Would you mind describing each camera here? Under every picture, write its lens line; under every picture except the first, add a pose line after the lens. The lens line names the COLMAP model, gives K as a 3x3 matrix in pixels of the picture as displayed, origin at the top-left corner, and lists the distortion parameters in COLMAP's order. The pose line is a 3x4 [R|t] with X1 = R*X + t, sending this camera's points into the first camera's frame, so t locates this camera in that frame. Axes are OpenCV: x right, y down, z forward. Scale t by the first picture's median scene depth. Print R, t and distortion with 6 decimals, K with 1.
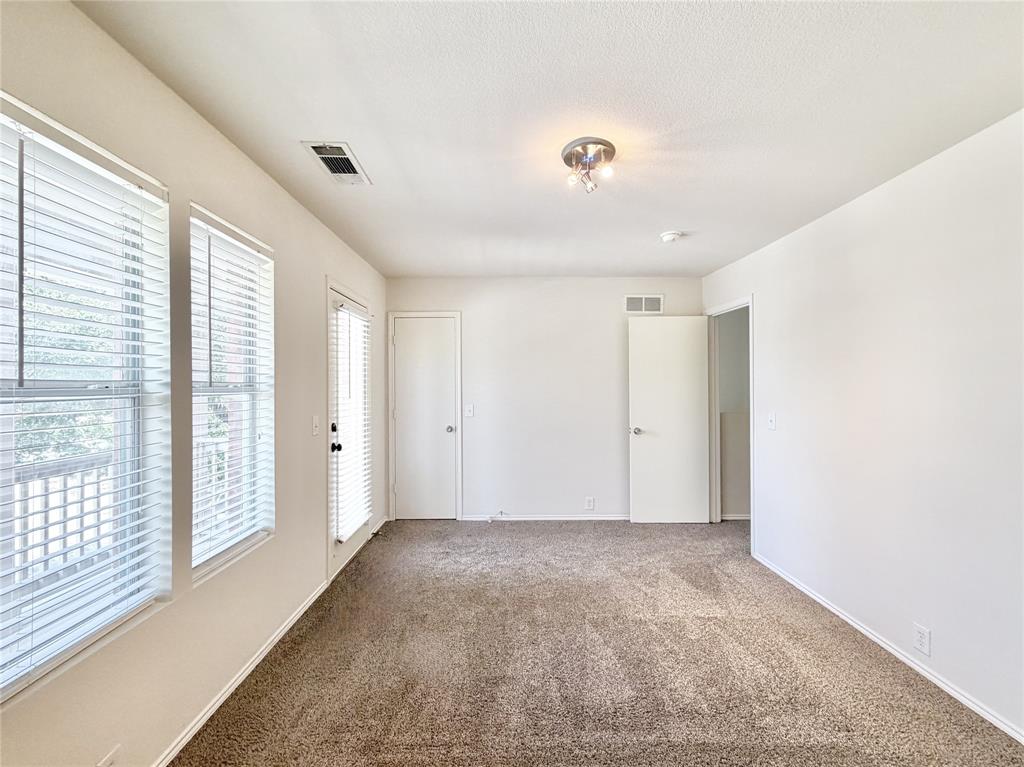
lens RADIAL K [[409.4, 0, 512.0], [0, 409.4, 383.5], [0, 0, 1]] dist [0.000903, 0.000100]
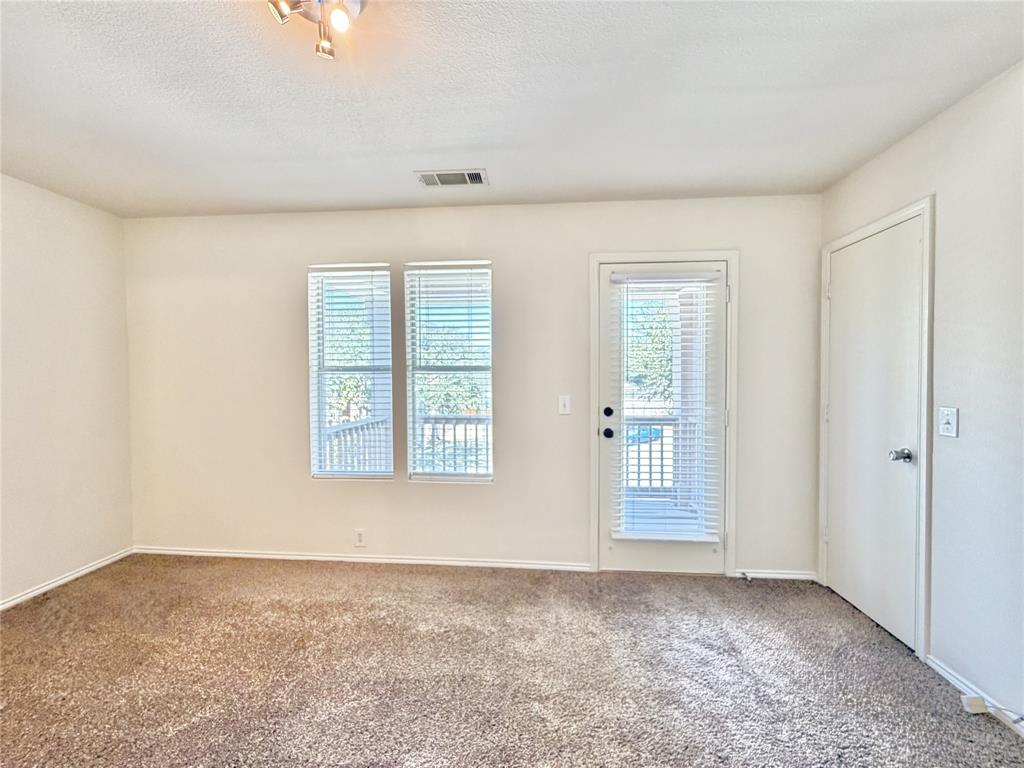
lens RADIAL K [[409.4, 0, 512.0], [0, 409.4, 384.0], [0, 0, 1]] dist [0.000903, 0.000100]
pose [[-0.062422, 0.024853, -0.997740, 0.403386], [0.007823, 0.999671, 0.024411, 0.014909], [0.998019, -0.006282, -0.062596, 0.664010]]
